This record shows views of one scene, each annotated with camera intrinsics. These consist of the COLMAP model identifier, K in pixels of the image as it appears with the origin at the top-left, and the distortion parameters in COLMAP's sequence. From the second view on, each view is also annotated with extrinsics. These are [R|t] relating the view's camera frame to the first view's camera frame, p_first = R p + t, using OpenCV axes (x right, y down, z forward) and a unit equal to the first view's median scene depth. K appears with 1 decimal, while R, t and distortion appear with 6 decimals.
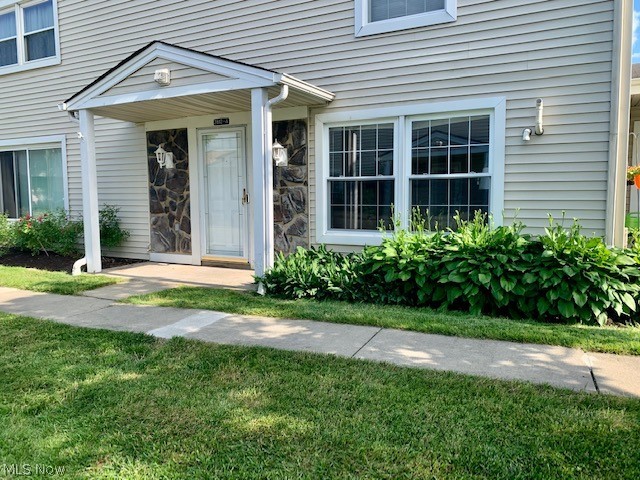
lens RADIAL K [[484.8, 0, 321.4], [0, 484.8, 236.2], [0, 0, 1]] dist [0.021139, -0.023155]
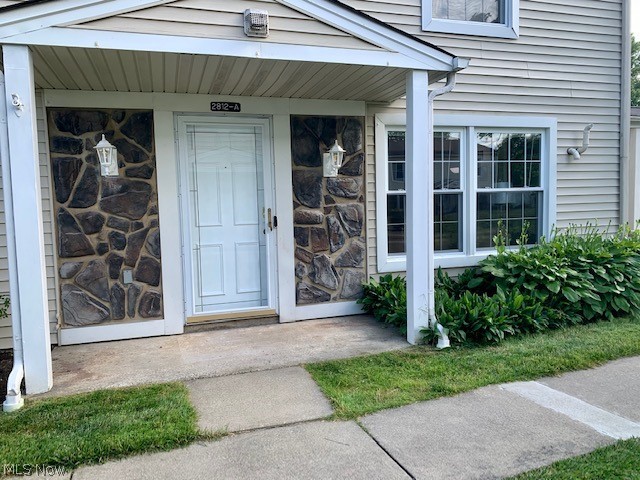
lens RADIAL K [[484.8, 0, 320.5], [0, 484.8, 243.8], [0, 0, 1]] dist [0.021139, -0.023155]
pose [[0.694305, -0.076253, 0.715629, -0.628784], [0.089706, 0.995786, 0.019071, -0.055703], [-0.714068, 0.050955, 0.698220, 0.482675]]
